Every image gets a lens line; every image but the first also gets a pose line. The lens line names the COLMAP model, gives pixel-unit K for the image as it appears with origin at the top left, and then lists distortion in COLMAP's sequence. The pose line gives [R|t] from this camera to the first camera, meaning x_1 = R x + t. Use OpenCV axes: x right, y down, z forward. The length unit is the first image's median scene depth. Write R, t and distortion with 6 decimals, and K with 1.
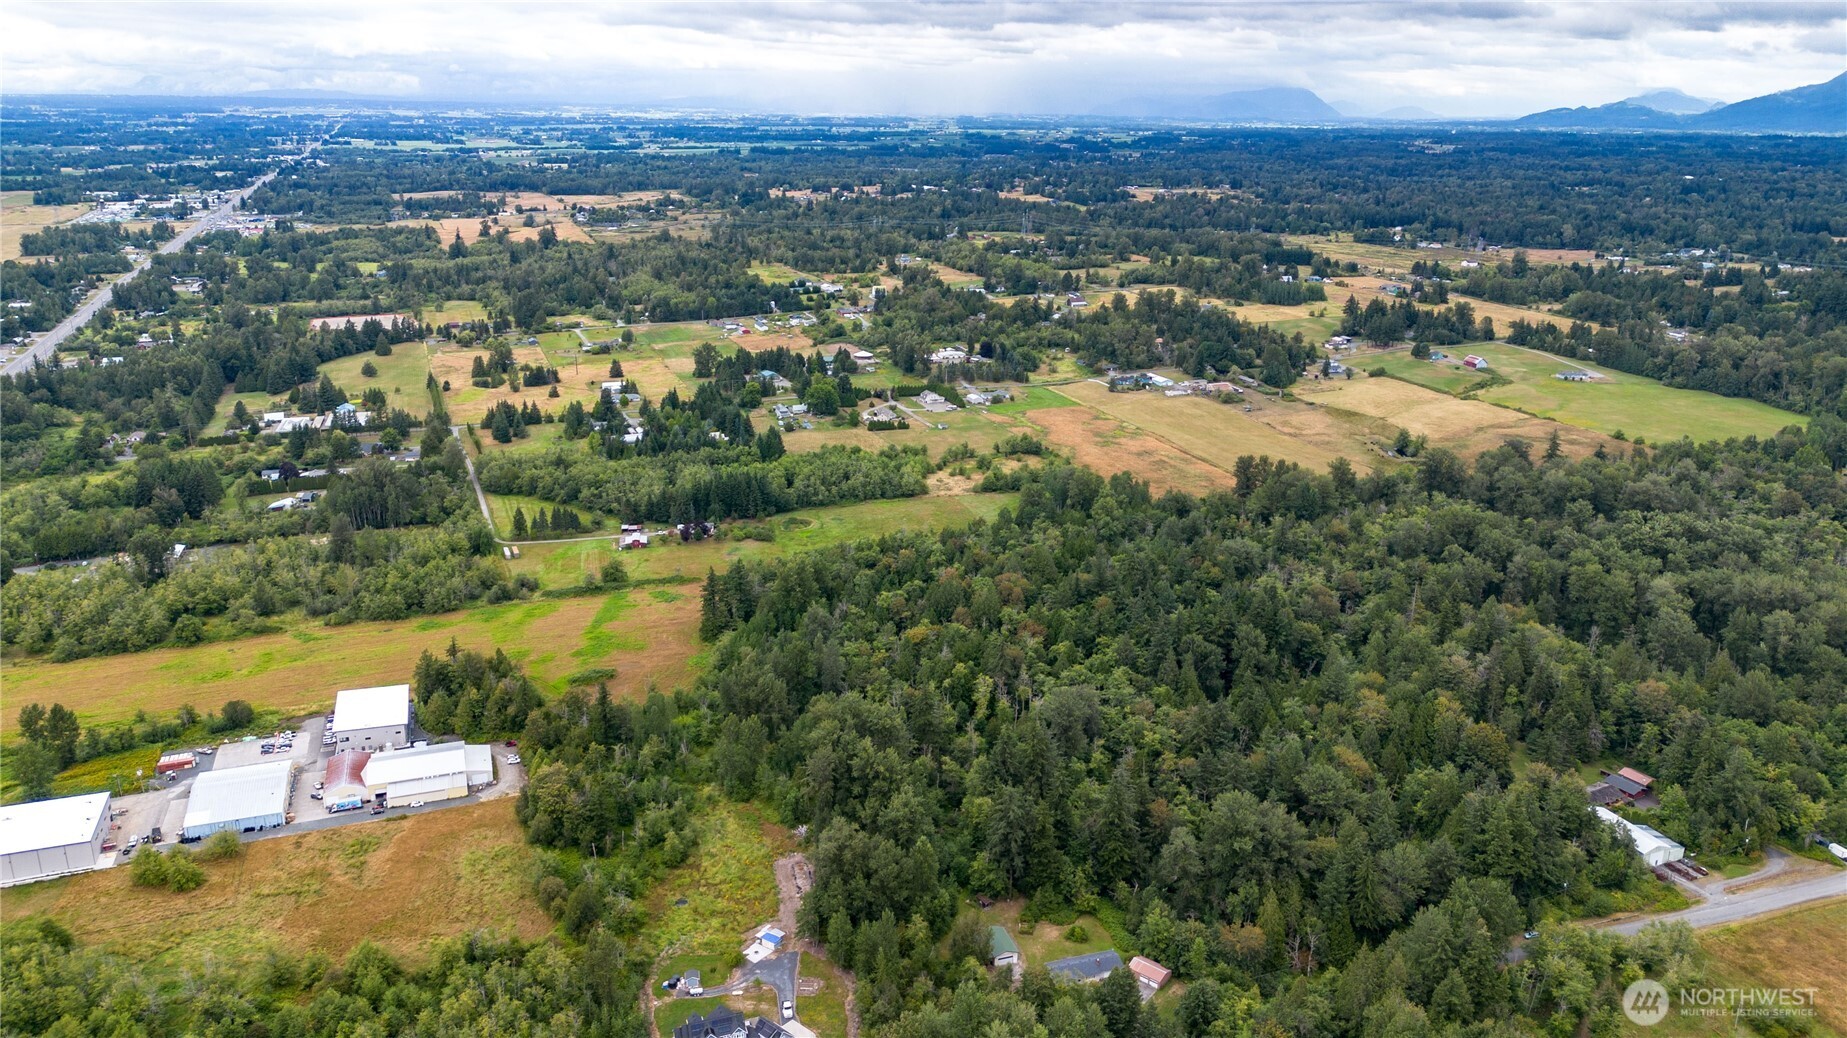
lens RADIAL K [[1300.8, 0, 923.5], [0, 1300.8, 519.0], [0, 0, 1]] dist [0.090427, -0.108196]
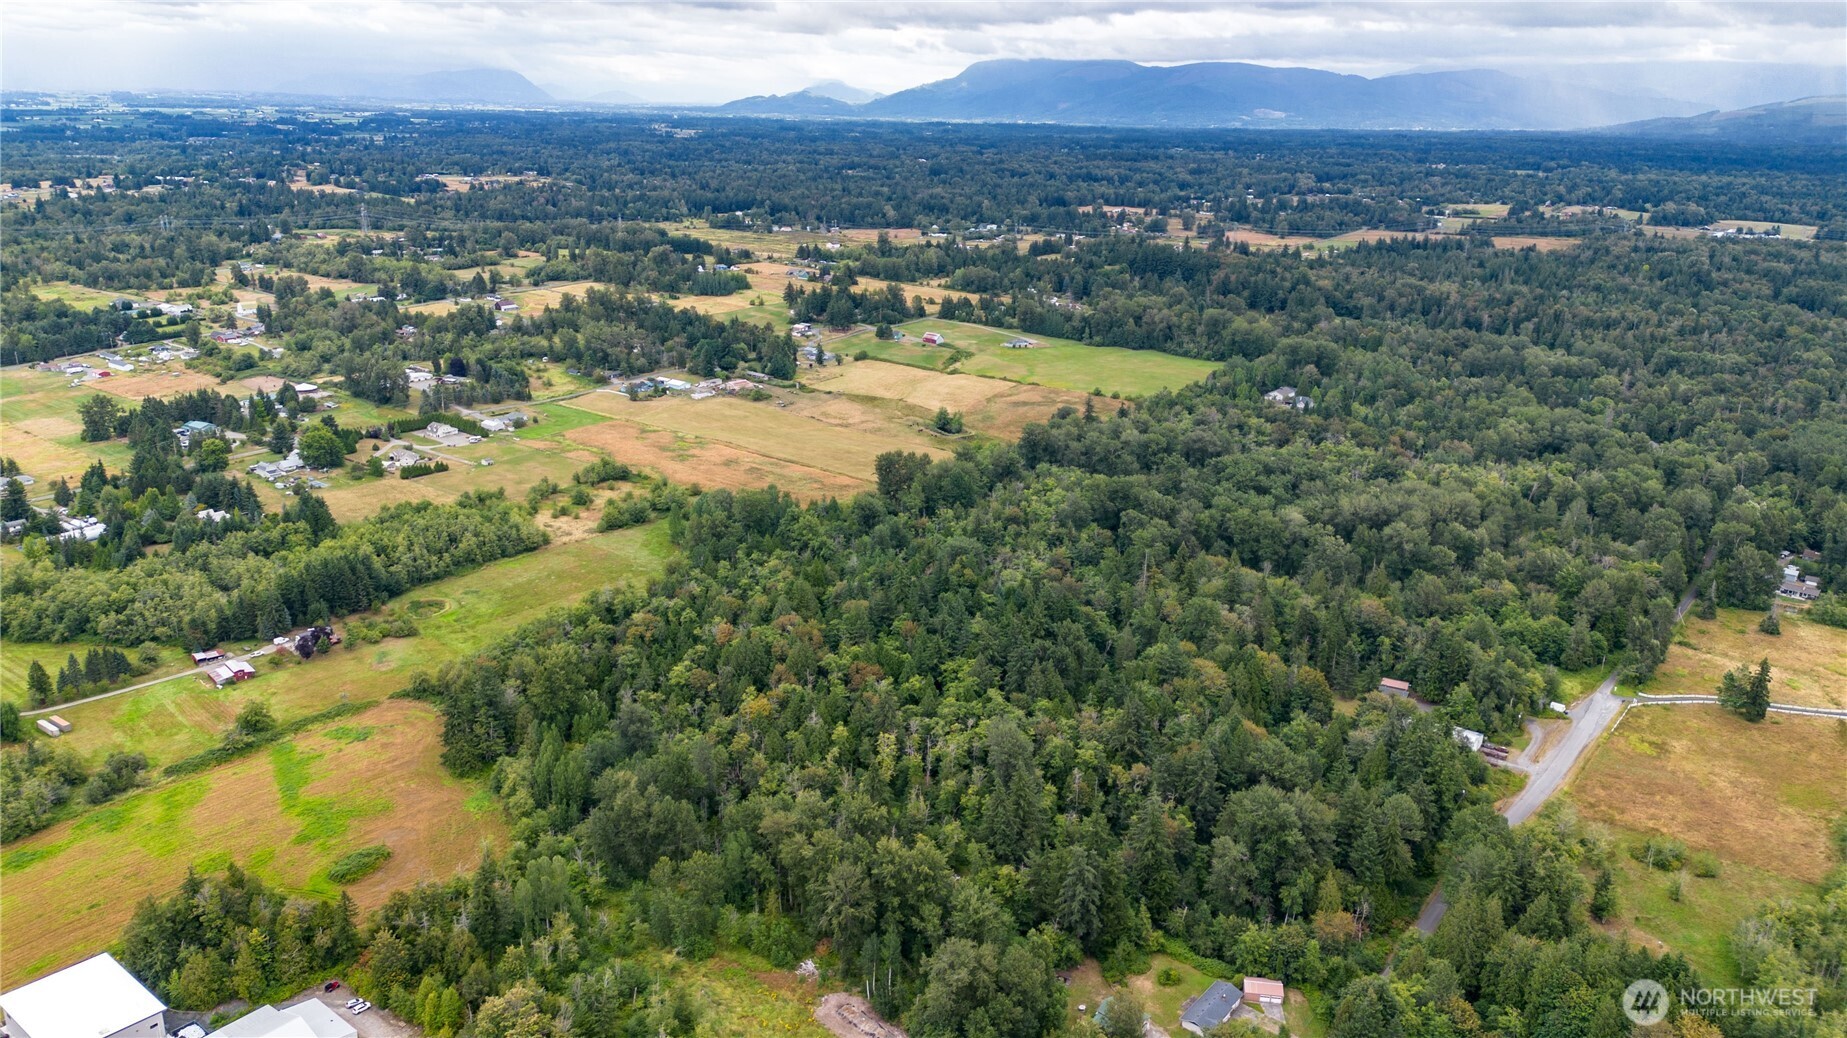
lens RADIAL K [[1300.8, 0, 923.5], [0, 1300.8, 519.0], [0, 0, 1]] dist [0.090427, -0.108196]
pose [[0.844394, -0.157210, 0.512136, -0.205400], [0.150955, 0.987059, 0.054106, -0.039970], [-0.514015, 0.031623, 0.857198, 0.112939]]
